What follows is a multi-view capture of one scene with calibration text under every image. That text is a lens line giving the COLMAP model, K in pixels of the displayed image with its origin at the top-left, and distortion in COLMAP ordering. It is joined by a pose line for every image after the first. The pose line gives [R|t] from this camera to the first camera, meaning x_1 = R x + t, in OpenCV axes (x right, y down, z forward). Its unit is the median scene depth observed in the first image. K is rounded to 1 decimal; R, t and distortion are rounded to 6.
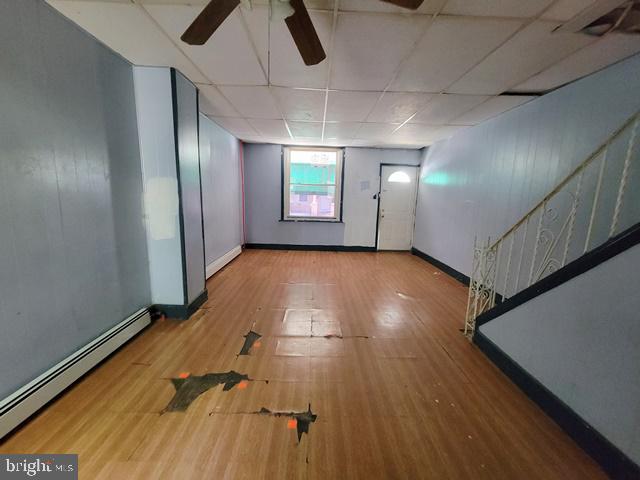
lens RADIAL K [[262.0, 0, 319.0], [0, 262.0, 237.5], [0, 0, 1]] dist [-0.001746, -0.001558]
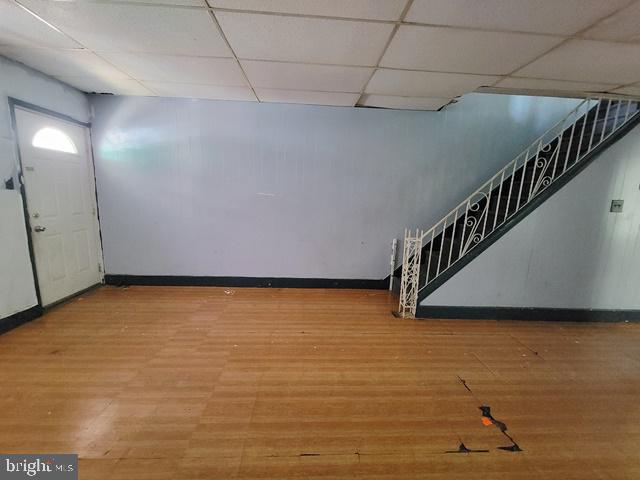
lens RADIAL K [[262.0, 0, 319.0], [0, 262.0, 237.5], [0, 0, 1]] dist [-0.001746, -0.001558]
pose [[-0.033071, -0.193702, 0.980503, -0.198808], [0.123542, 0.972724, 0.196332, -0.097723], [-0.991788, 0.127626, -0.008239, 0.563998]]
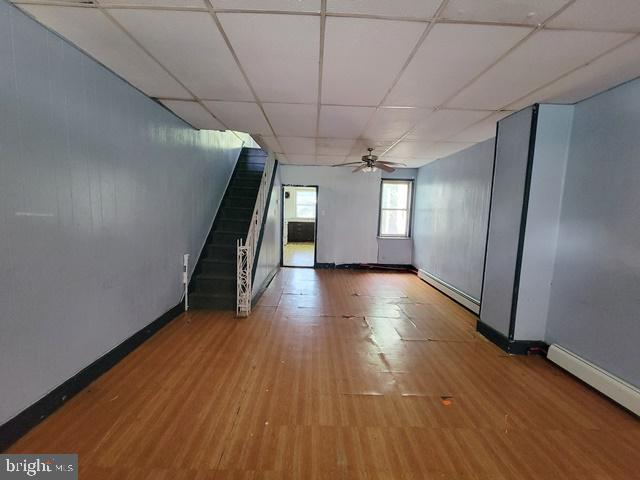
lens RADIAL K [[262.0, 0, 319.0], [0, 262.0, 237.5], [0, 0, 1]] dist [-0.001746, -0.001558]
pose [[-0.998439, -0.055842, -0.000516, 0.094458], [-0.054047, 0.963939, 0.260578, -0.152258], [-0.014054, 0.260199, -0.965453, 0.909655]]
